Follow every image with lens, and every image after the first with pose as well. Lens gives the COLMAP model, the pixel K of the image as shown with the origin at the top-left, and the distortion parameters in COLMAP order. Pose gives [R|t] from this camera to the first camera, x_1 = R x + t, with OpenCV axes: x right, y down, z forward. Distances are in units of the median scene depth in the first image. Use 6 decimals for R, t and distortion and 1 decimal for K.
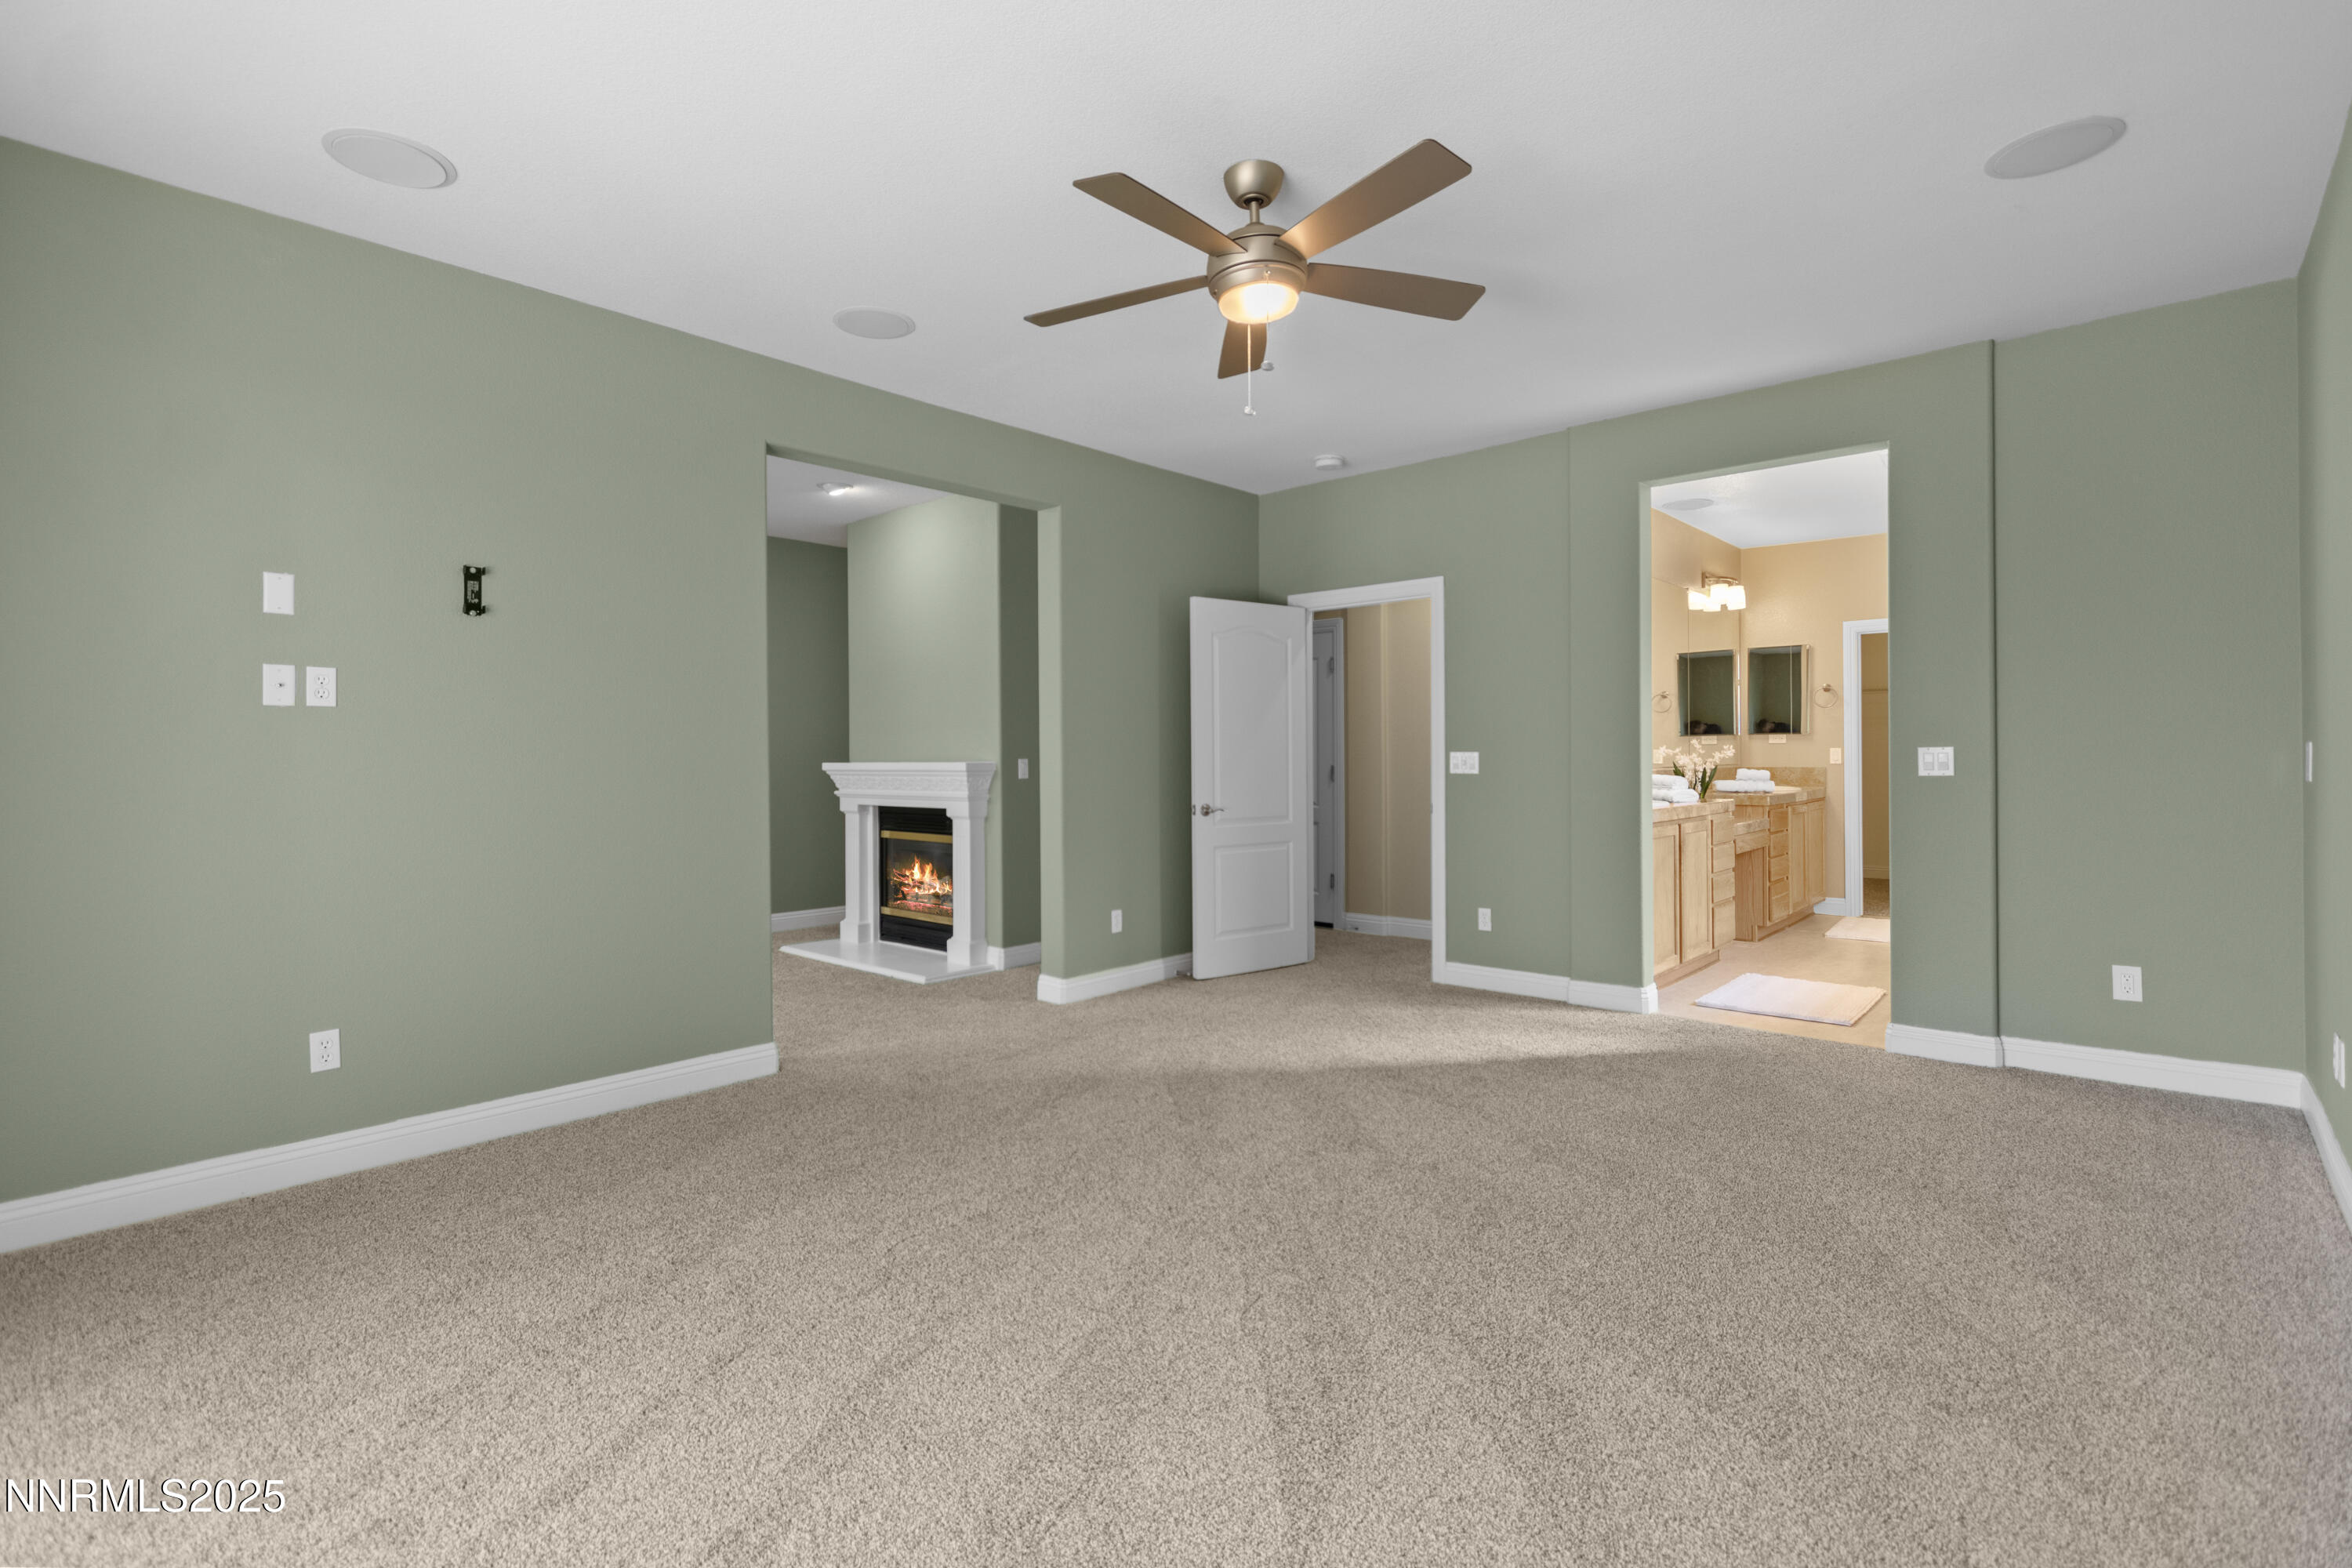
lens RADIAL K [[1083.1, 0, 1164.9], [0, 1083.1, 772.4], [0, 0, 1]] dist [0.008737, -0.001361]
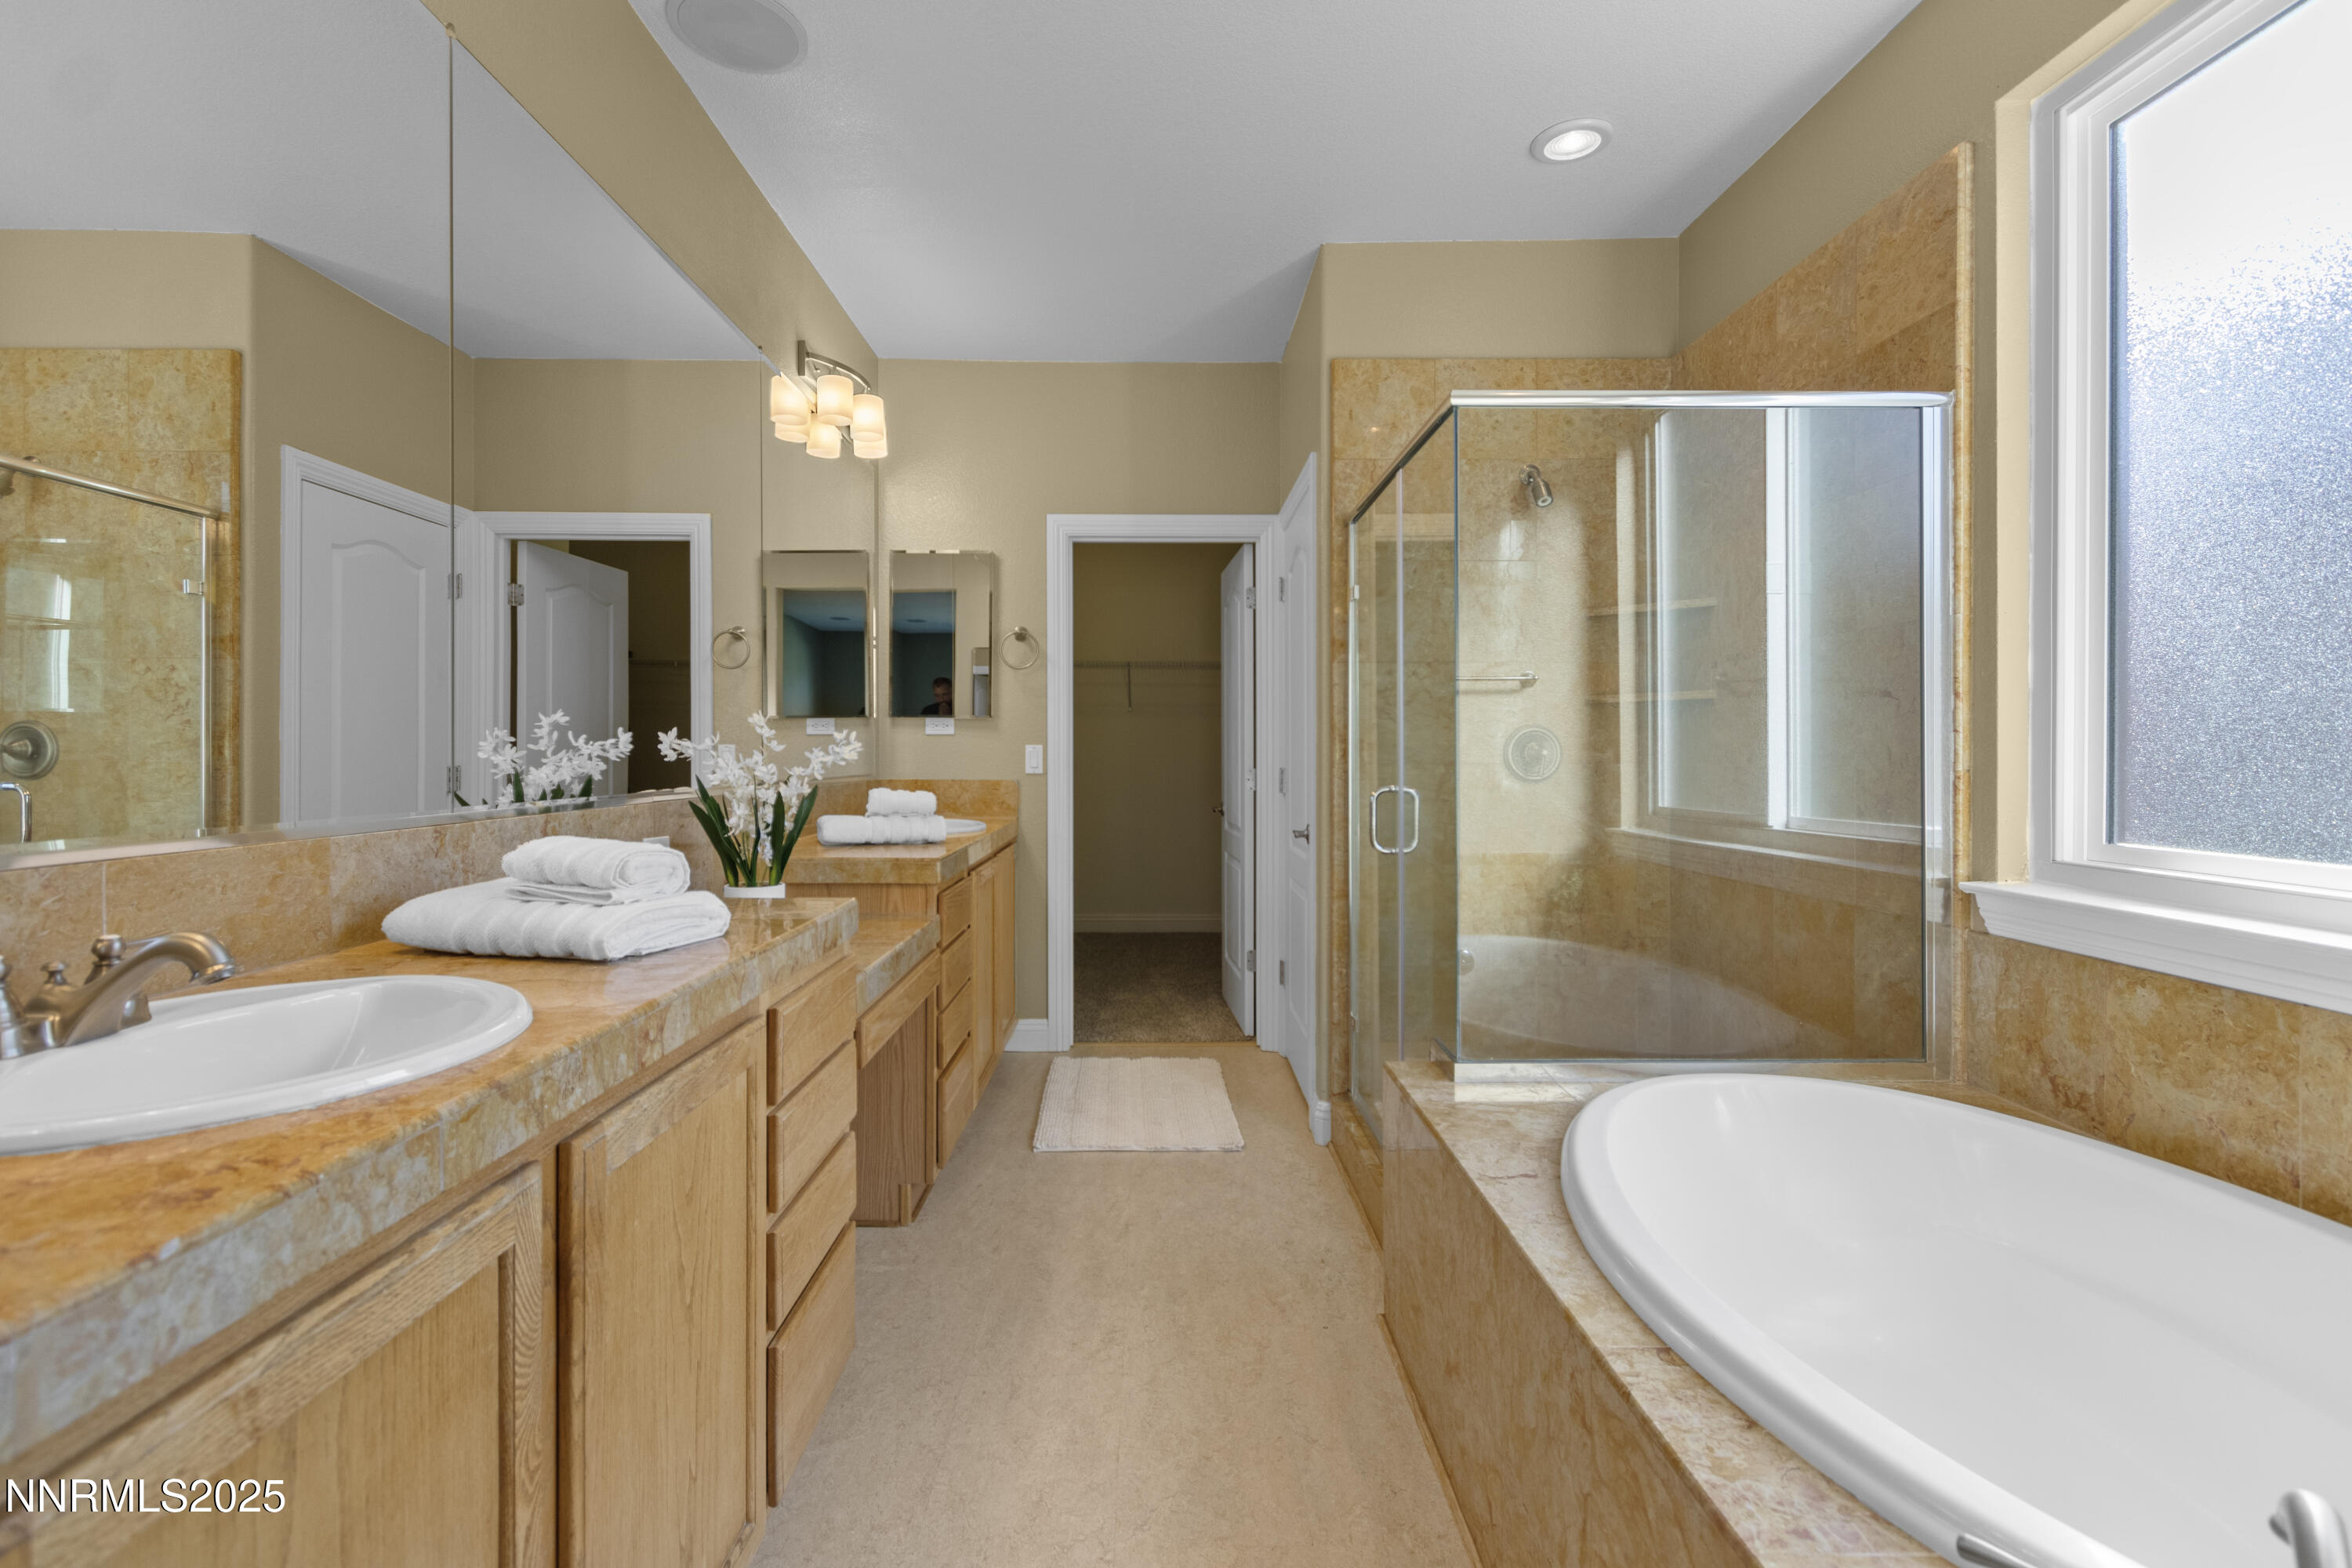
lens RADIAL K [[1083.1, 0, 1169.7], [0, 1083.1, 766.1], [0, 0, 1]] dist [0.008737, -0.001361]
pose [[0.730270, 0.004753, 0.683142, 0.304043], [-0.005108, 0.999986, -0.001497, -0.011300], [-0.683140, -0.002396, 0.730284, 0.573755]]
